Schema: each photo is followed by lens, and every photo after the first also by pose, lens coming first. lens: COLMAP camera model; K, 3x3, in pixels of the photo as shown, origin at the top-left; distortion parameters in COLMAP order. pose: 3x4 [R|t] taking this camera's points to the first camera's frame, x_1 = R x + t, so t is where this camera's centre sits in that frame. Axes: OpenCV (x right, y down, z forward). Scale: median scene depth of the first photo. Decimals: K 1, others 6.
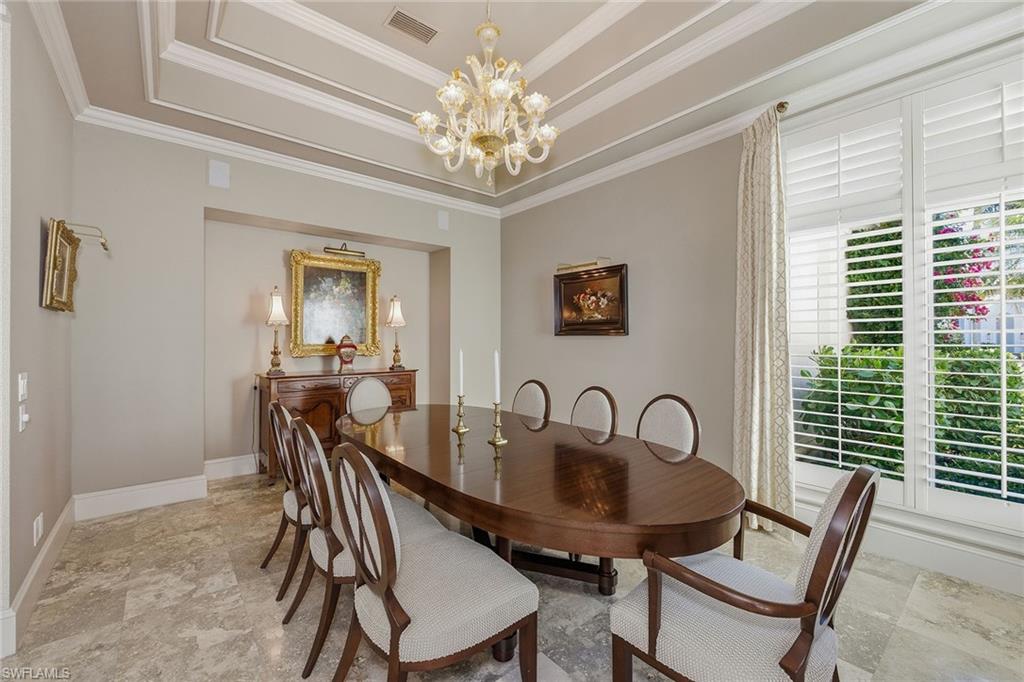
lens RADIAL K [[419.2, 0, 512.0], [0, 419.2, 341.0], [0, 0, 1]] dist [-0.002406, -0.000172]
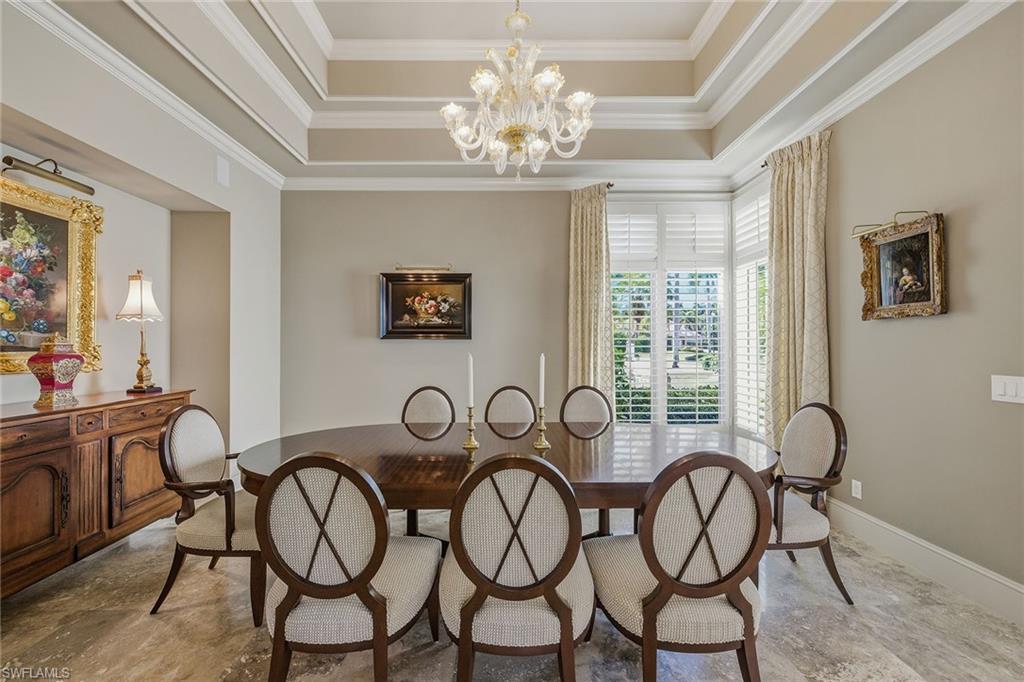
lens RADIAL K [[403.2, 0, 508.0], [0, 403.2, 341.8], [0, 0, 1]] dist [0.000138, -0.000557]
pose [[0.629459, 0.002413, 0.777030, -0.449606], [0.004287, 0.999969, -0.006578, 0.000052], [-0.777022, 0.007471, 0.629429, 0.251790]]
